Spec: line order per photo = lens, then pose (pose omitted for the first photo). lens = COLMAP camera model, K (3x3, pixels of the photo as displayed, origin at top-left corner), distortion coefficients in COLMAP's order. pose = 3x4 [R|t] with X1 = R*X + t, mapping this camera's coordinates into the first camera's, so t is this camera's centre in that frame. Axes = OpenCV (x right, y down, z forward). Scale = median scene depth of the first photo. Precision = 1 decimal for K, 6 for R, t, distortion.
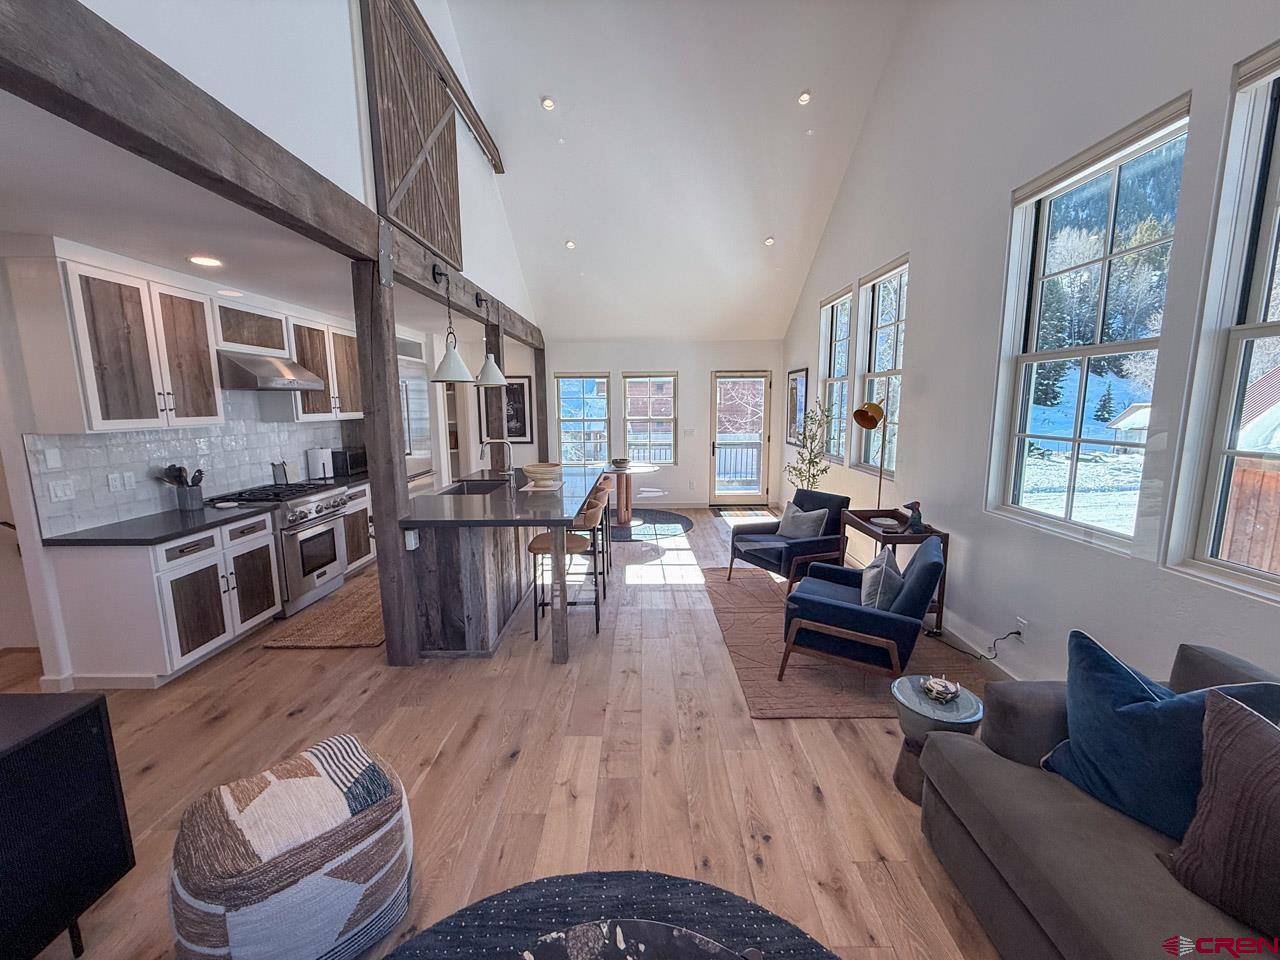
lens RADIAL K [[509.5, 0, 642.4], [0, 509.5, 478.0], [0, 0, 1]] dist [0.000416, -0.000646]
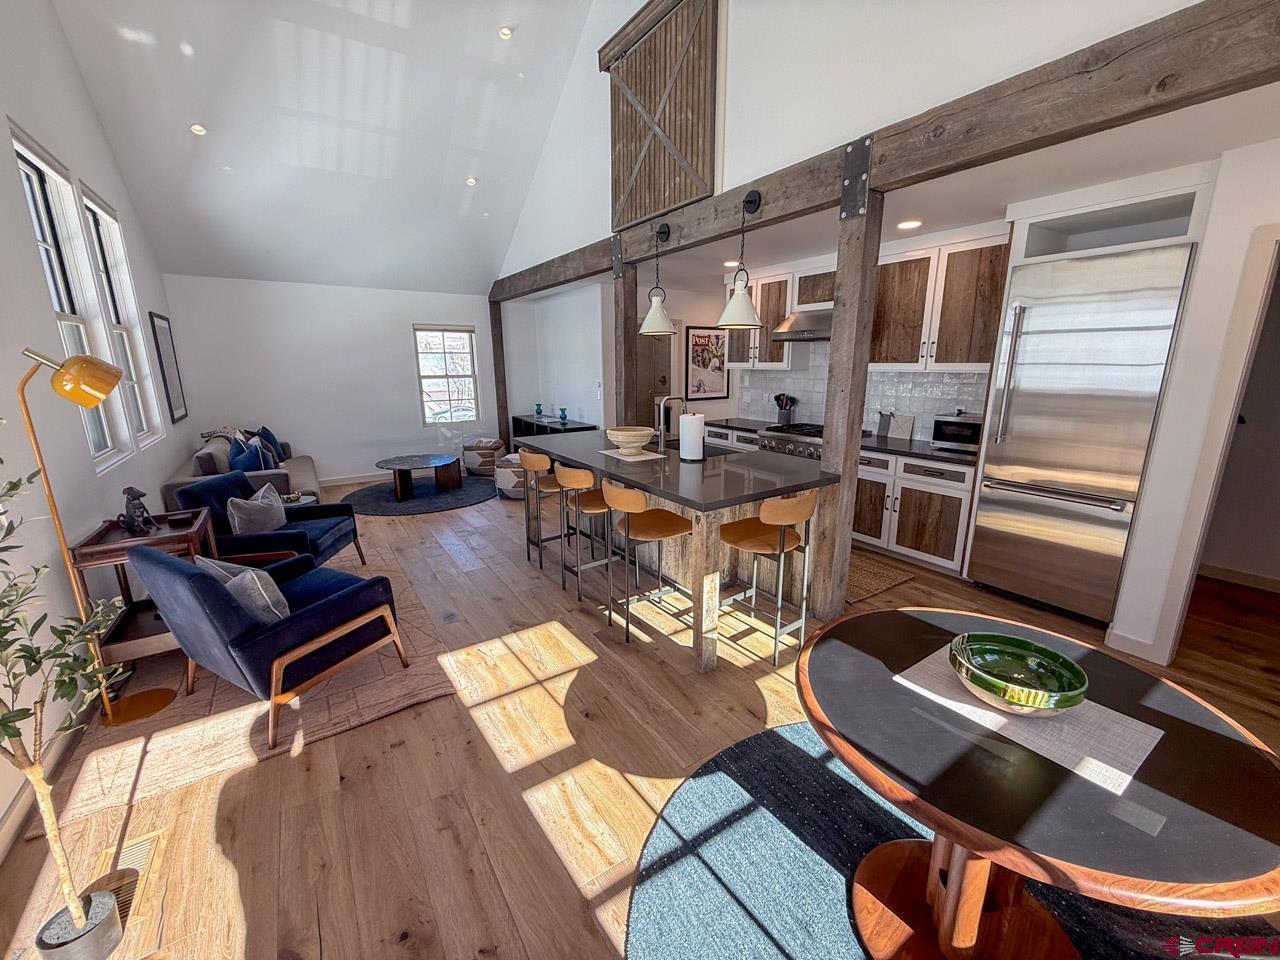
lens RADIAL K [[509.5, 0, 638.8], [0, 509.5, 479.3], [0, 0, 1]] dist [0.000416, -0.000646]
pose [[-0.832506, 0.139369, -0.536199, 0.293229], [-0.067824, 0.934922, 0.348310, -0.280836], [0.549848, 0.326338, -0.768876, 1.955204]]
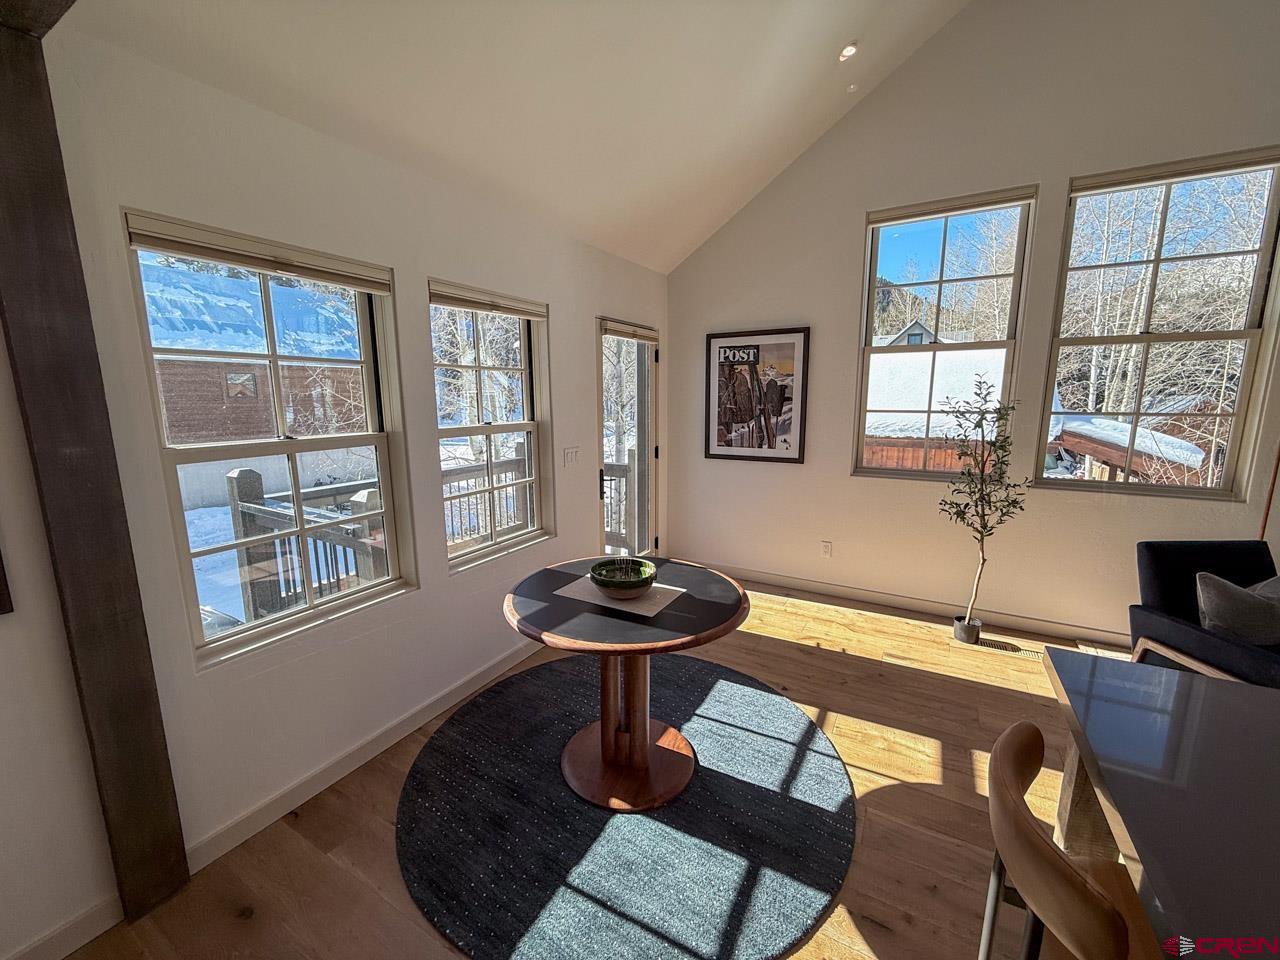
lens RADIAL K [[509.5, 0, 635.6], [0, 509.5, 481.7], [0, 0, 1]] dist [0.000416, -0.000646]
pose [[0.497921, -0.136467, 0.856418, -0.532837], [0.124826, 0.988536, 0.084946, -0.205962], [-0.858192, 0.064606, 0.509247, 1.572549]]
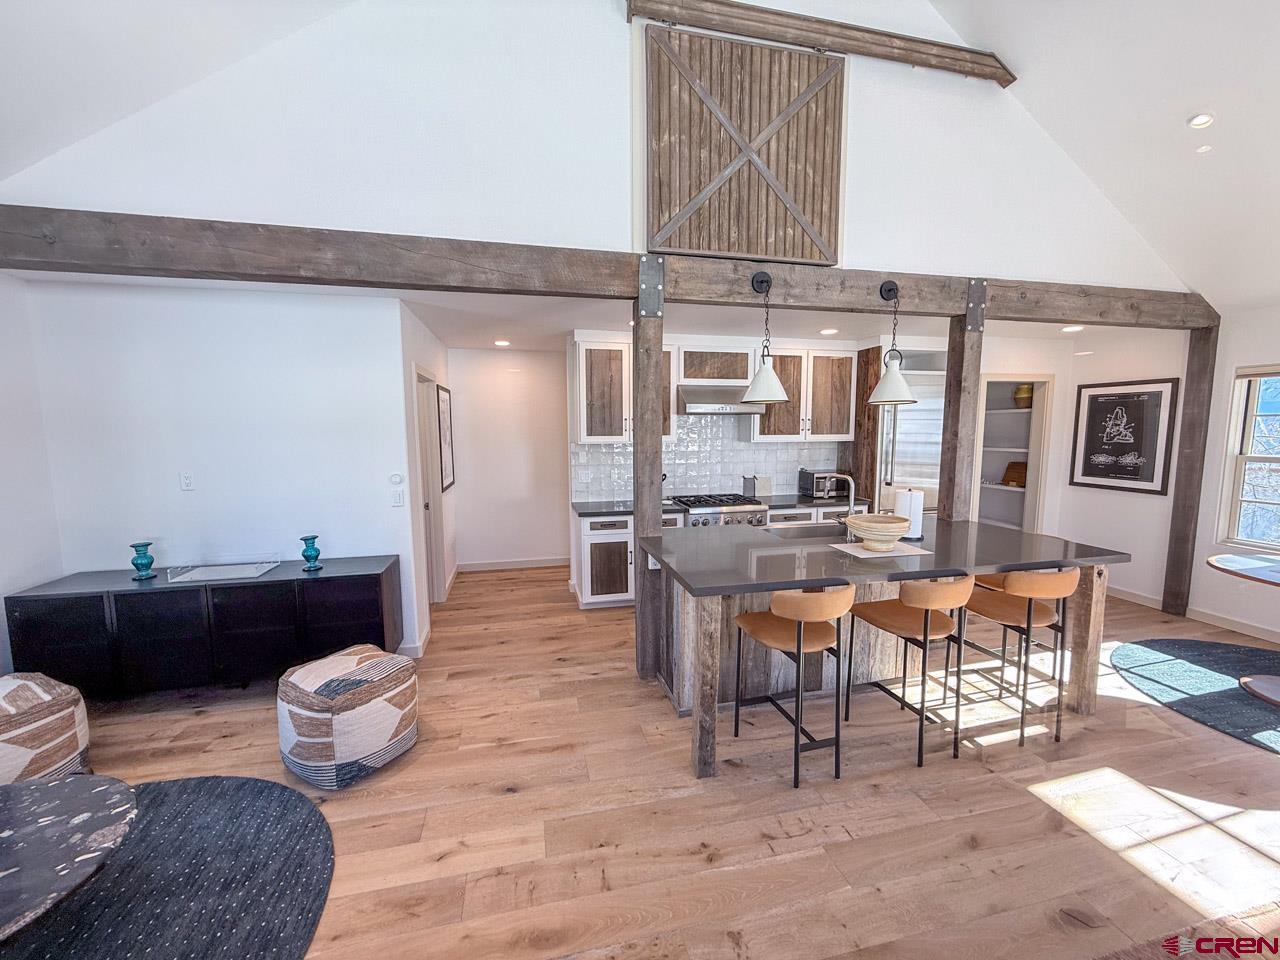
lens RADIAL K [[509.5, 0, 633.8], [0, 509.5, 479.1], [0, 0, 1]] dist [0.000416, -0.000646]
pose [[0.221933, 0.106511, -0.969227, 0.442165], [-0.141152, 0.987055, 0.076149, -0.095876], [0.964791, 0.119909, 0.234094, 0.607914]]
